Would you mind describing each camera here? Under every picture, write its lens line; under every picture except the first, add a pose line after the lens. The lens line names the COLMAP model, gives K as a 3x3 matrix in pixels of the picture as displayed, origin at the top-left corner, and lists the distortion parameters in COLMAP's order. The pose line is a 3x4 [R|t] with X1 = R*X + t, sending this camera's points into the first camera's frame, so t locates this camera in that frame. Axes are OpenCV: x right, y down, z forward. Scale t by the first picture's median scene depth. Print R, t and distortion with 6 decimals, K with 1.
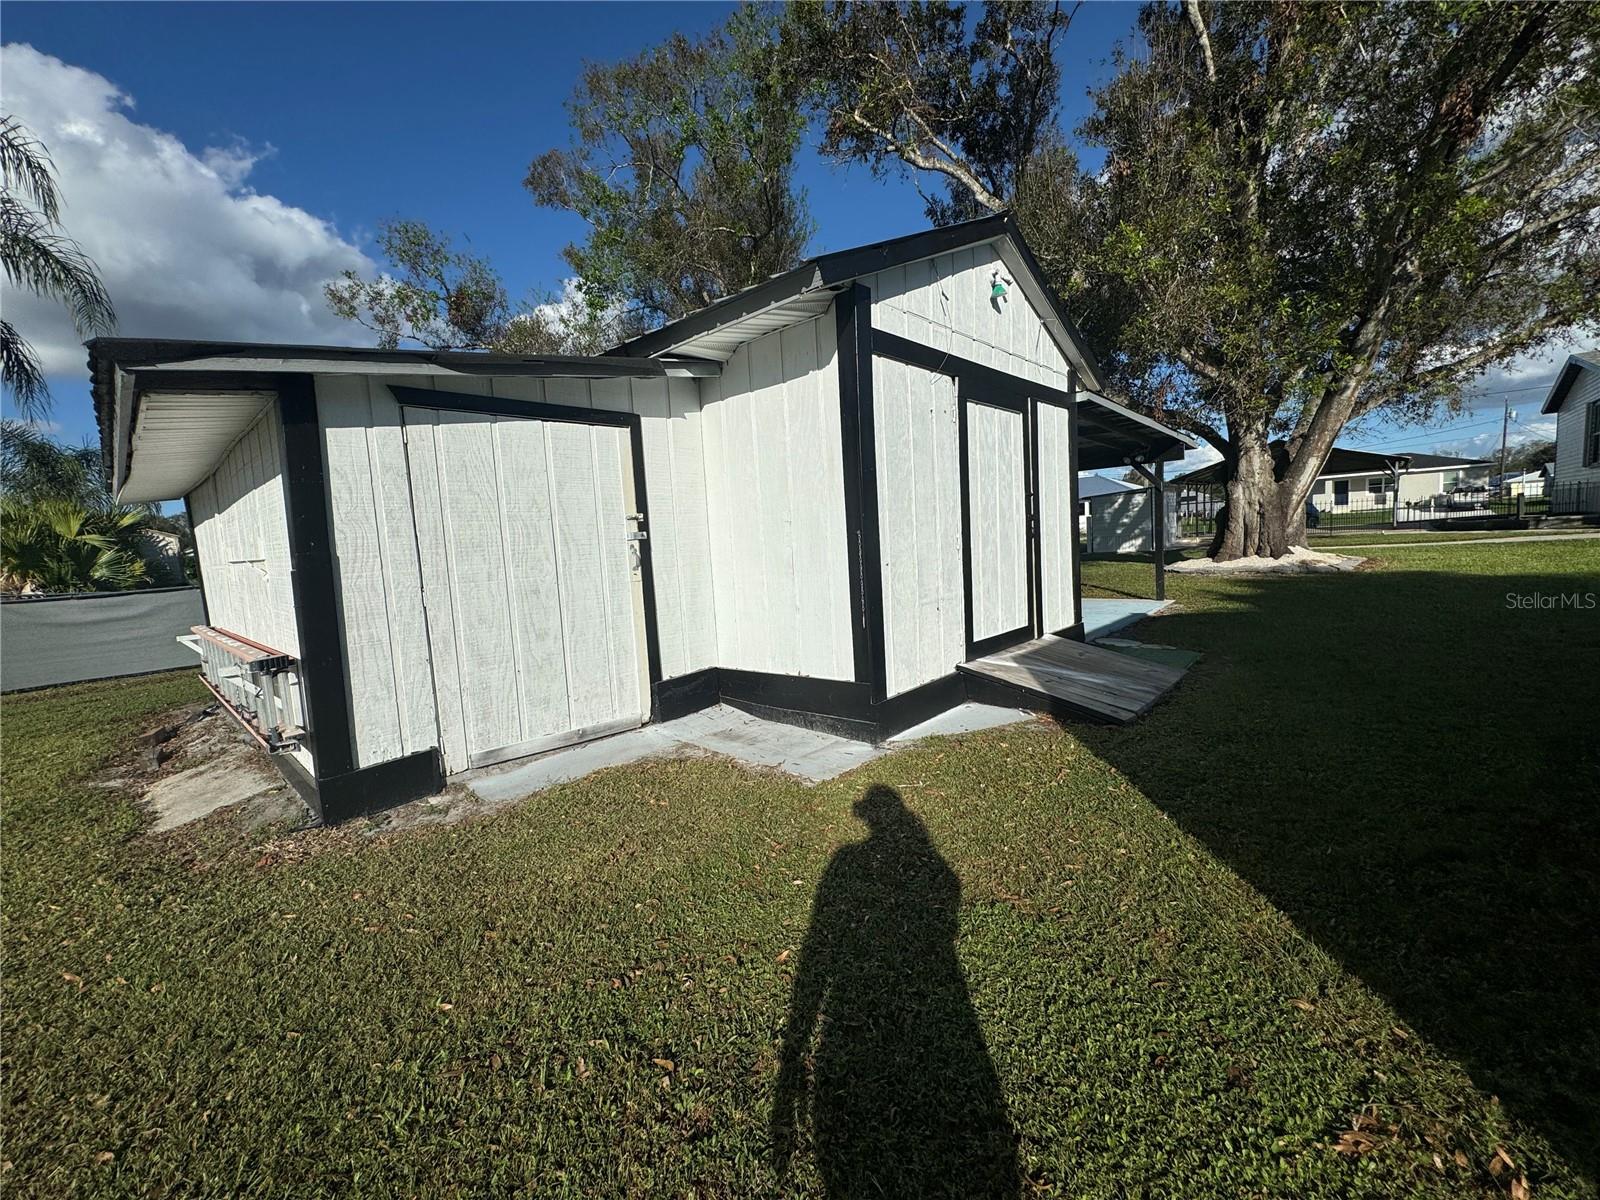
lens RADIAL K [[644.9, 0, 801.0], [0, 644.9, 595.0], [0, 0, 1]] dist [-0.000251, 0.000355]
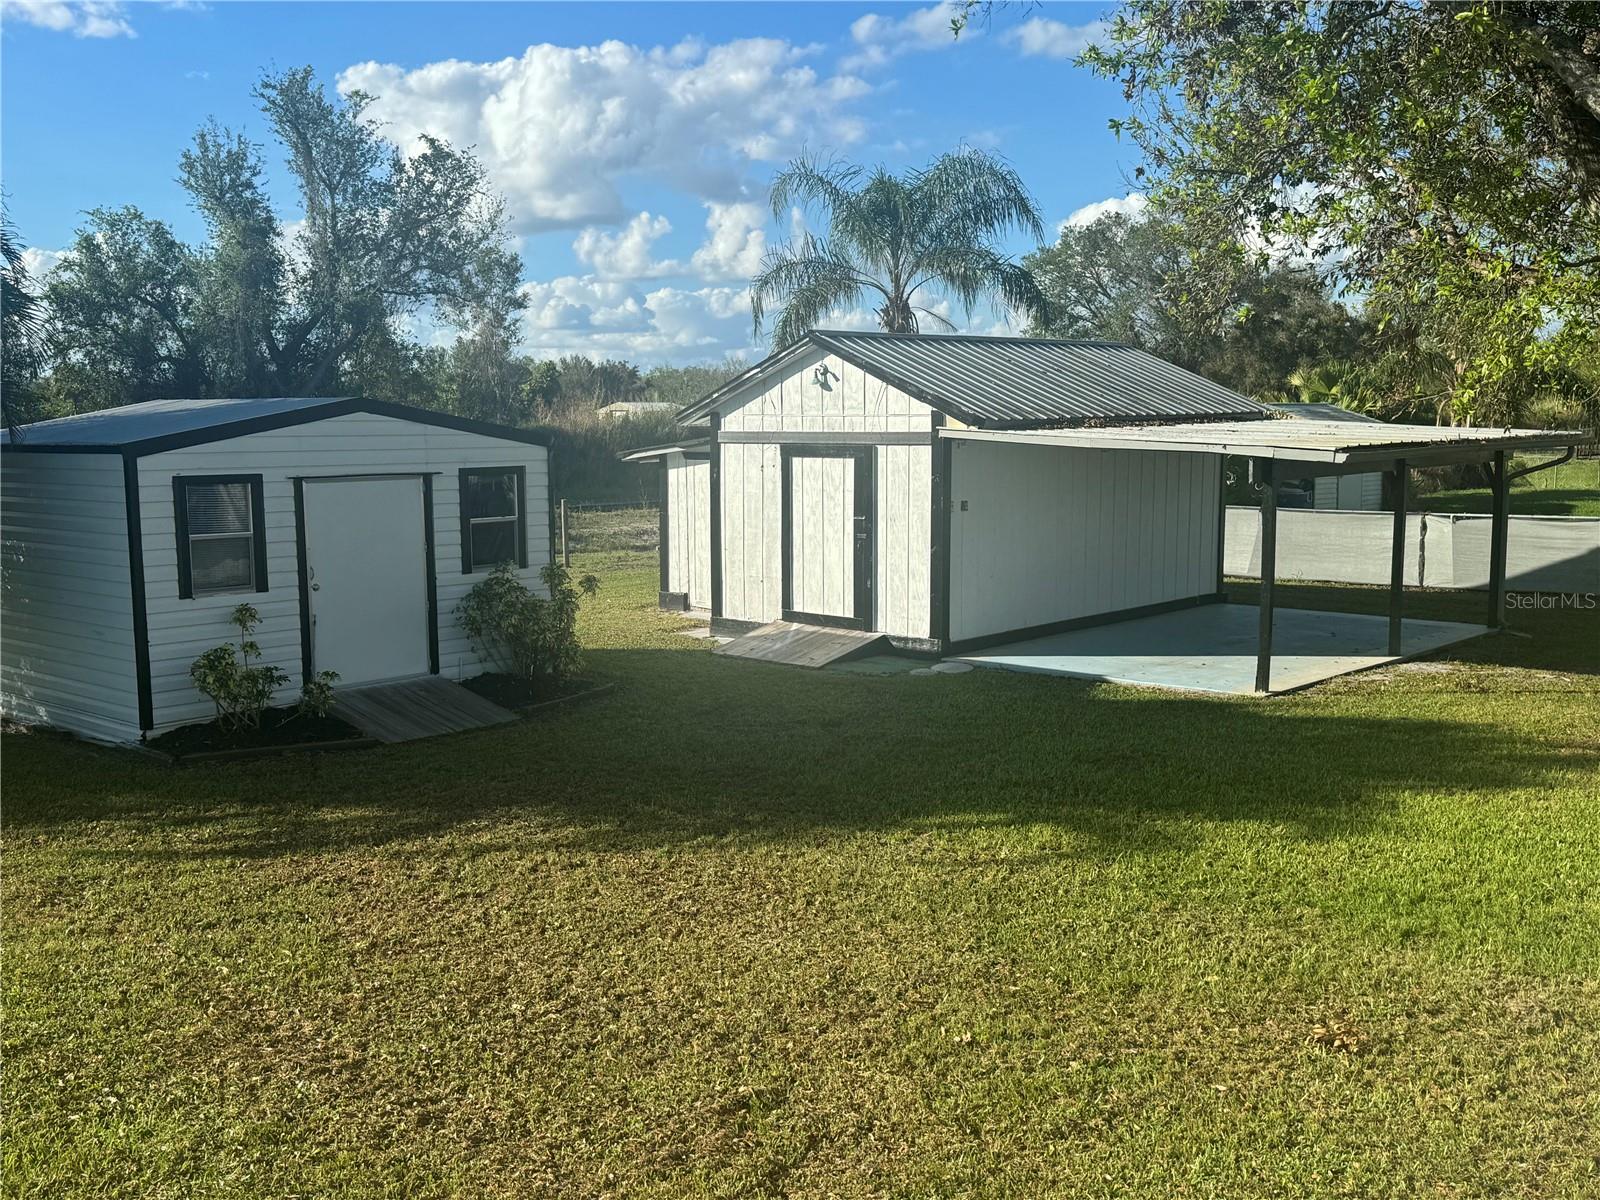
lens RADIAL K [[1592.5, 0, 797.9], [0, 1592.5, 605.1], [0, 0, 1]] dist [0.083285, 0.000000]
pose [[0.012745, 0.176953, -0.984137, 4.304308], [-0.093279, 0.980135, 0.175025, -0.655395], [0.995558, 0.089568, 0.028998, 0.979052]]
